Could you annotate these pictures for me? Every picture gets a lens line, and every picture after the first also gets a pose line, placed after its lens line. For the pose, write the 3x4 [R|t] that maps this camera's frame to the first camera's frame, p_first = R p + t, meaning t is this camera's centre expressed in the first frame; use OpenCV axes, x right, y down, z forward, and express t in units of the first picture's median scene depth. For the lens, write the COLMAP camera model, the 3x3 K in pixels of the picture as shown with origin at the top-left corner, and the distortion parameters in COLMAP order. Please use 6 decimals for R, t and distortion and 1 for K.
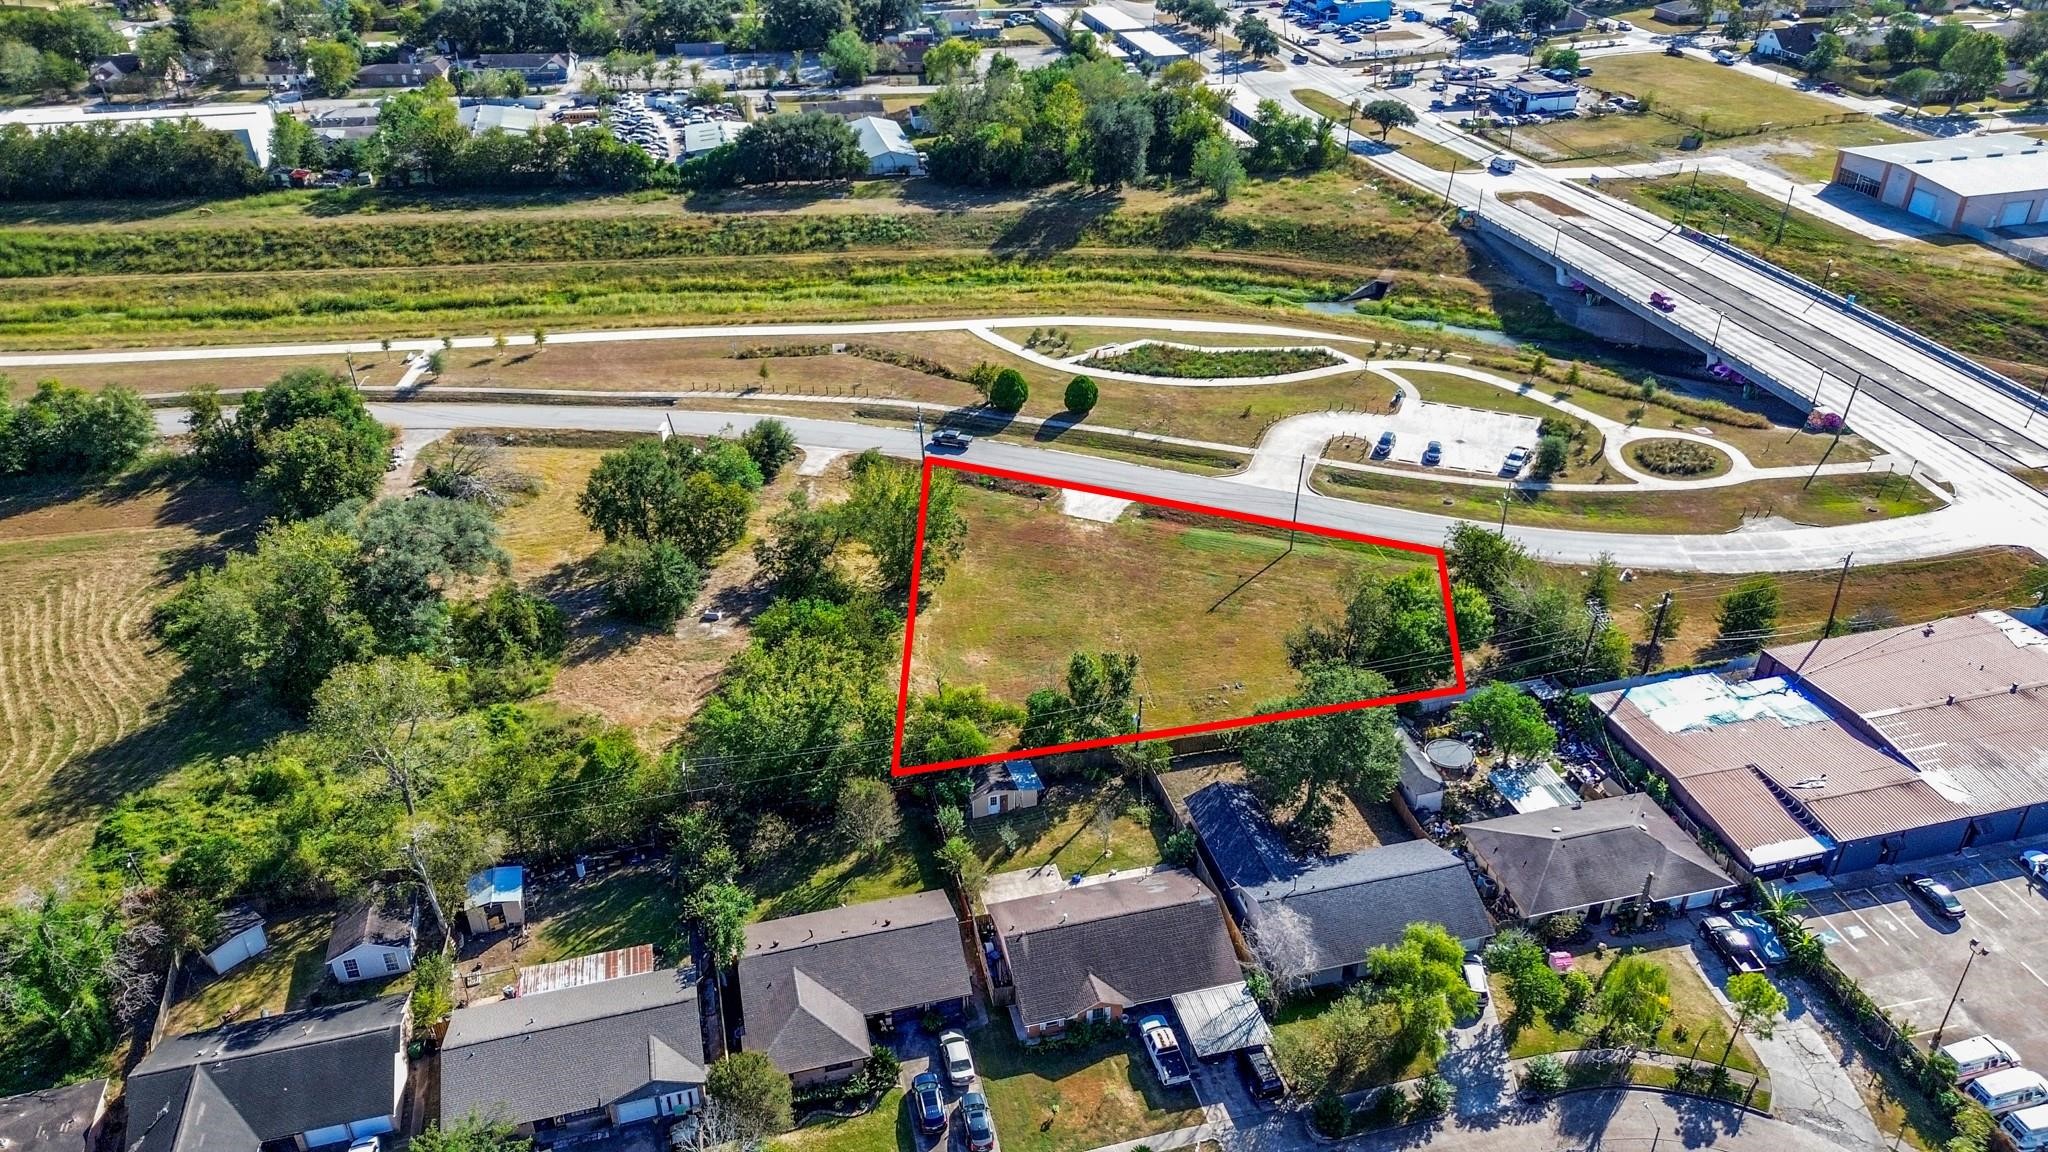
lens RADIAL K [[1446.4, 0, 1027.1], [0, 1446.4, 587.3], [0, 0, 1]] dist [0.077986, -0.080786]
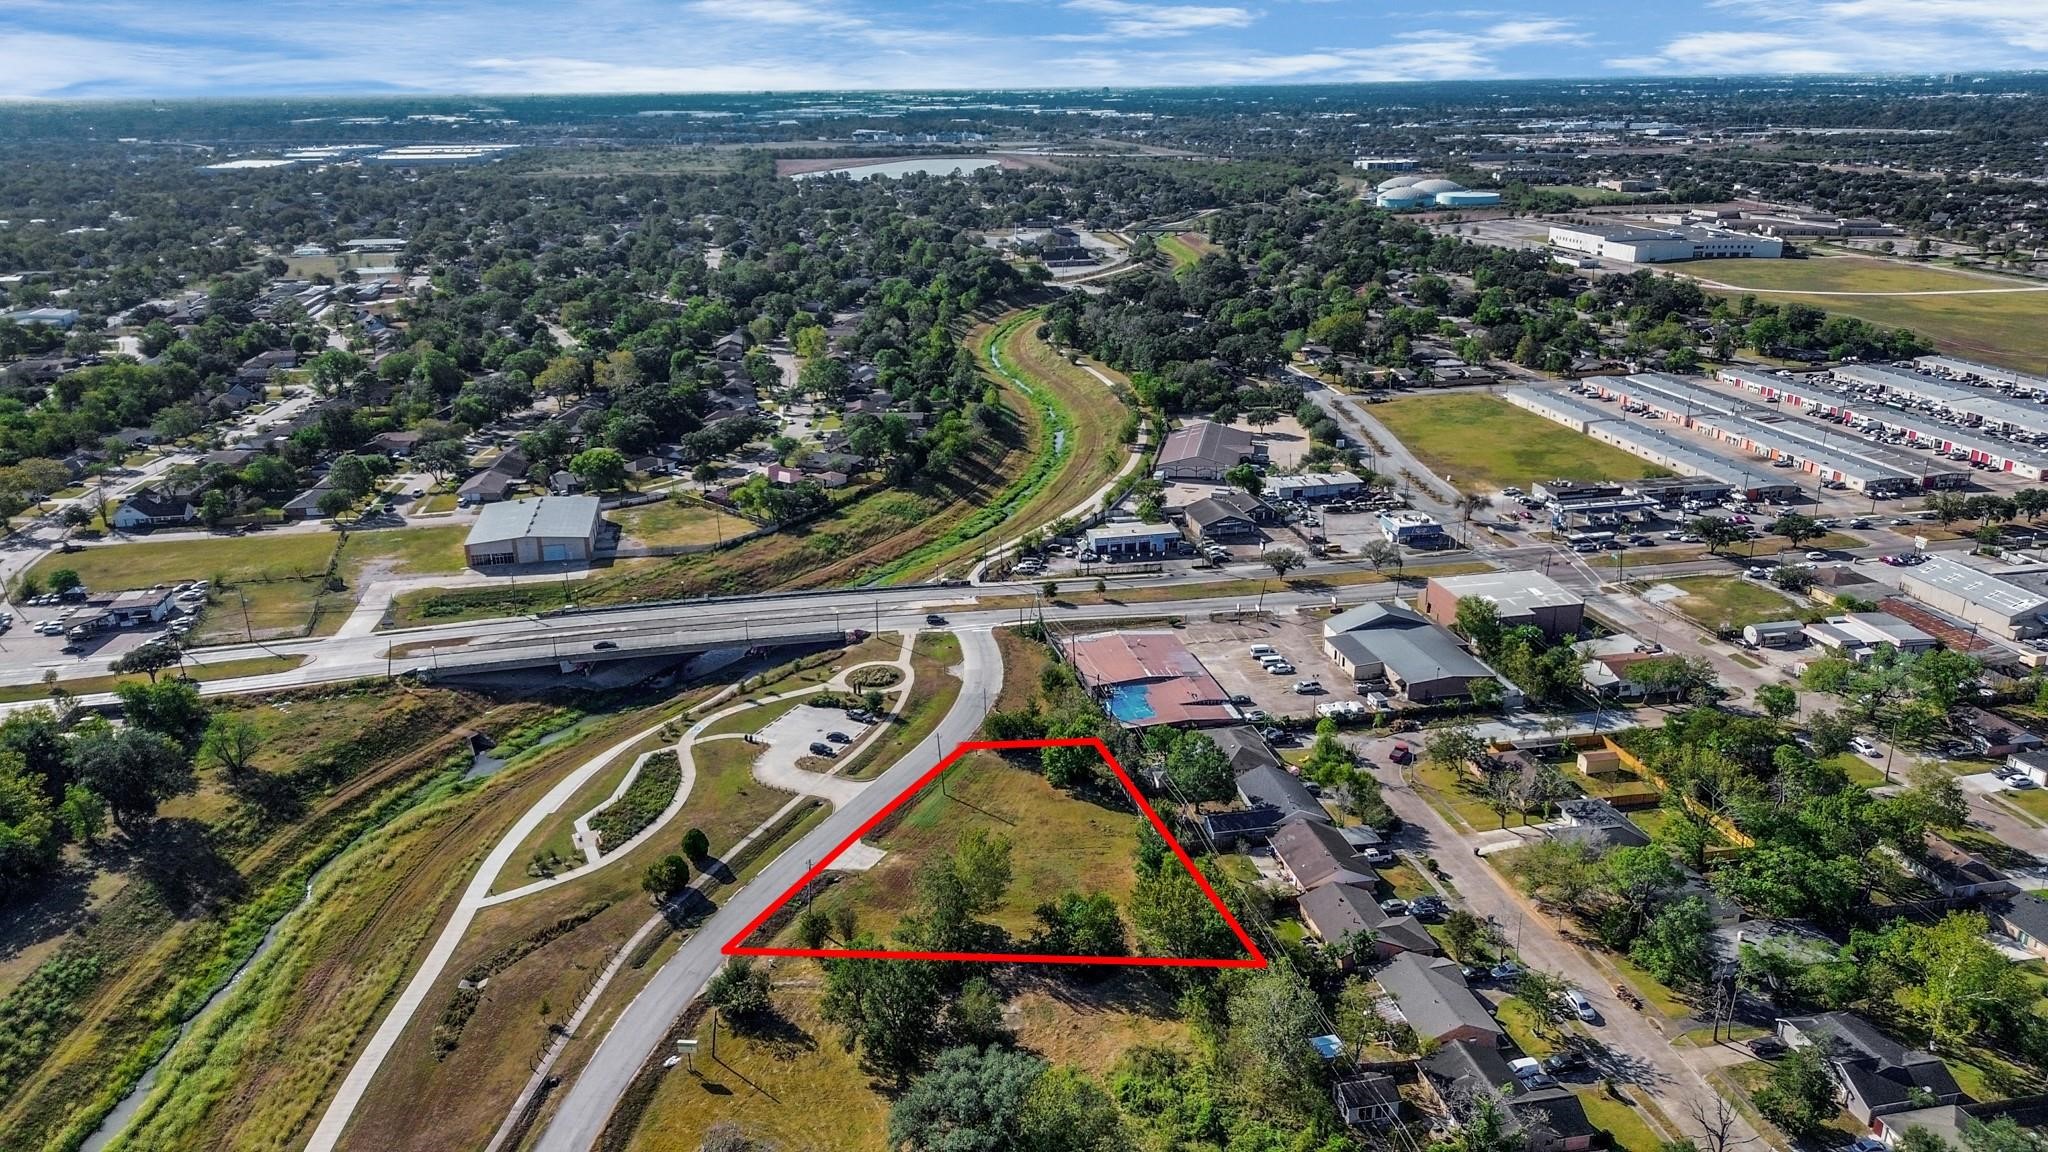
lens RADIAL K [[1446.4, 0, 1027.1], [0, 1446.4, 587.3], [0, 0, 1]] dist [0.077986, -0.080786]
pose [[0.053796, -0.325056, 0.944163, -0.833628], [0.534714, 0.807919, 0.247683, -0.374482], [-0.843319, 0.491533, 0.217275, 0.326933]]
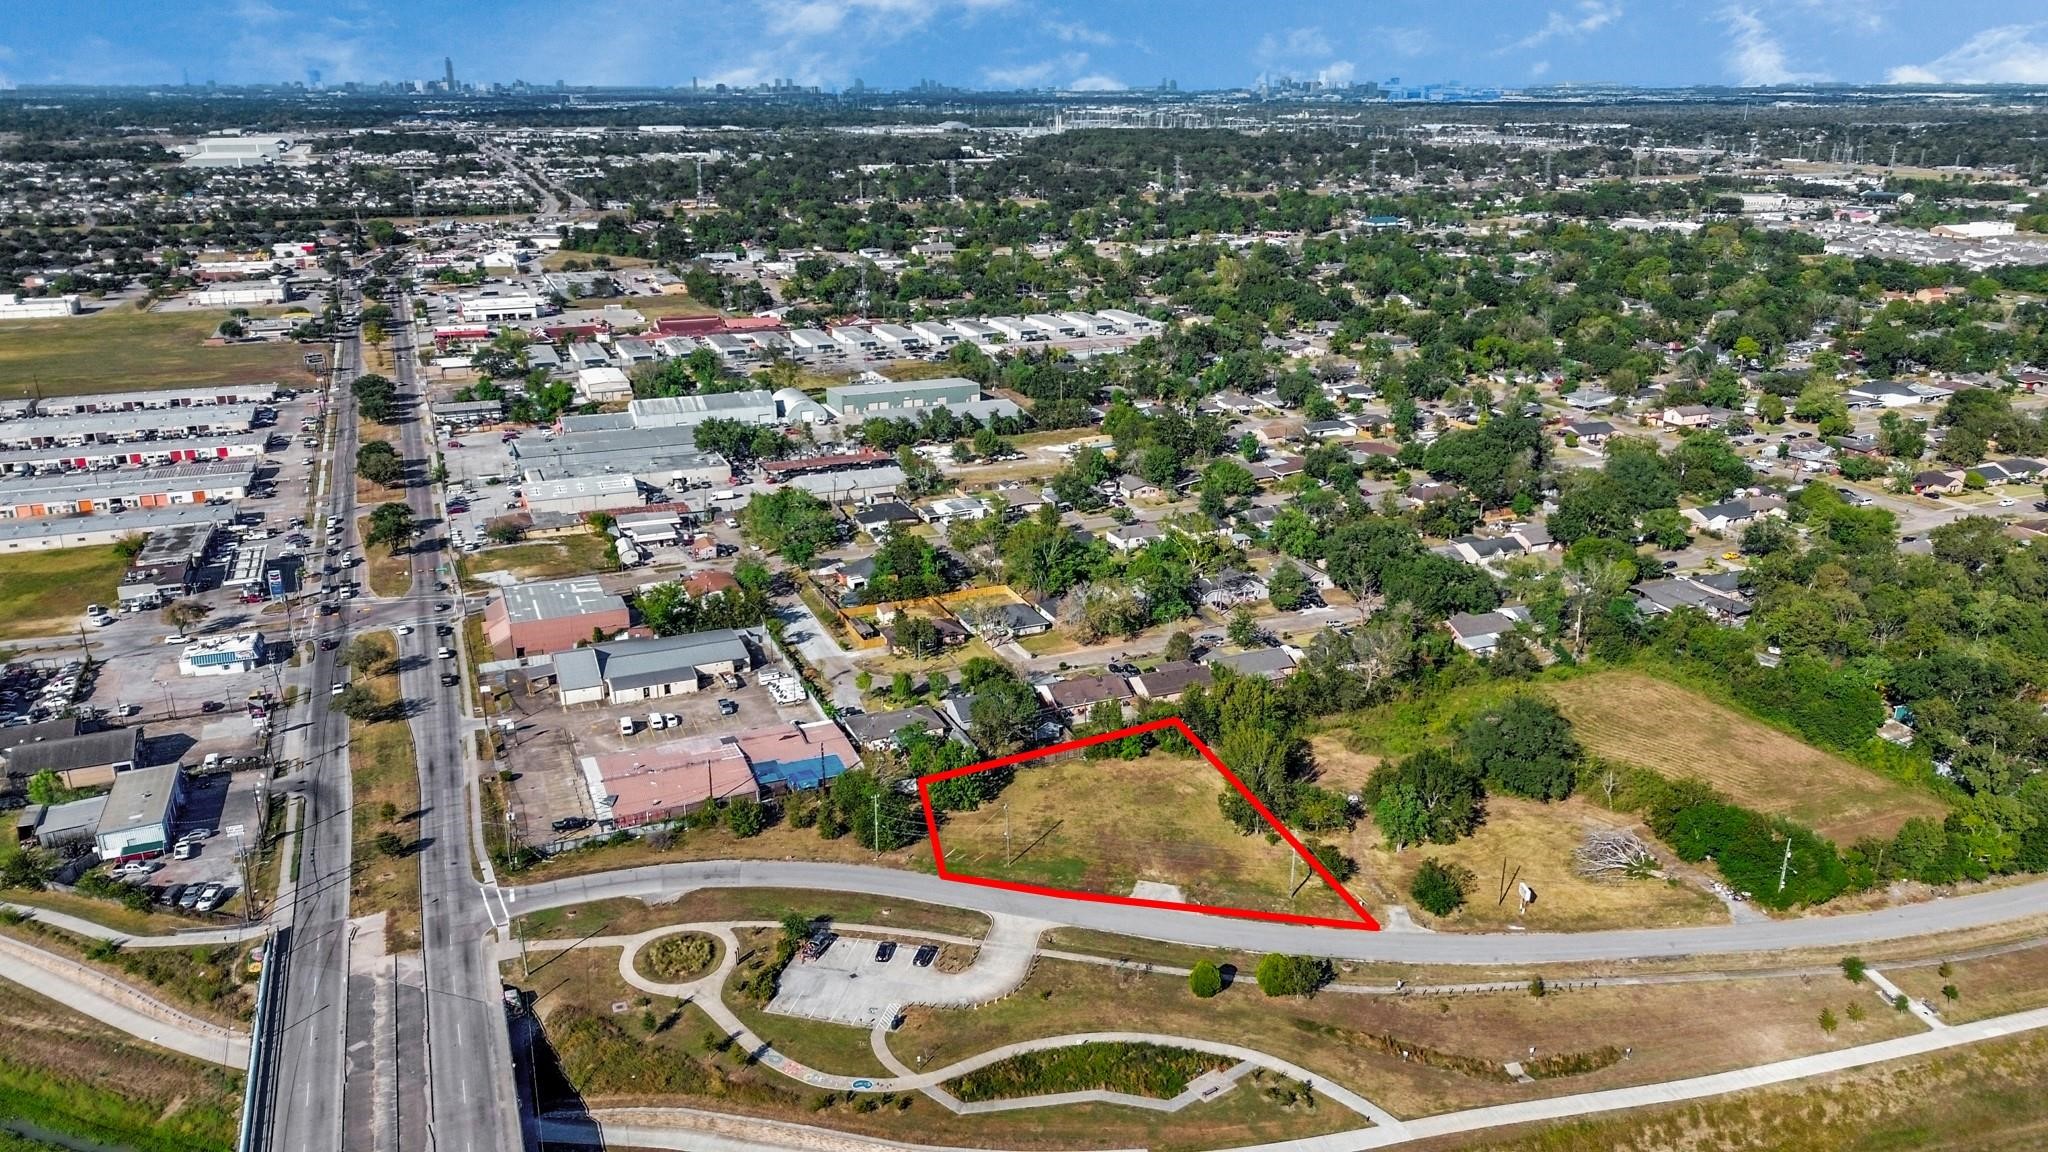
lens RADIAL K [[1446.4, 0, 1027.1], [0, 1446.4, 587.3], [0, 0, 1]] dist [0.077986, -0.080786]
pose [[-0.989933, 0.052328, -0.131506, 0.232413], [-0.069115, 0.632101, 0.771798, -0.897591], [0.123511, 0.773118, -0.622121, 1.154315]]
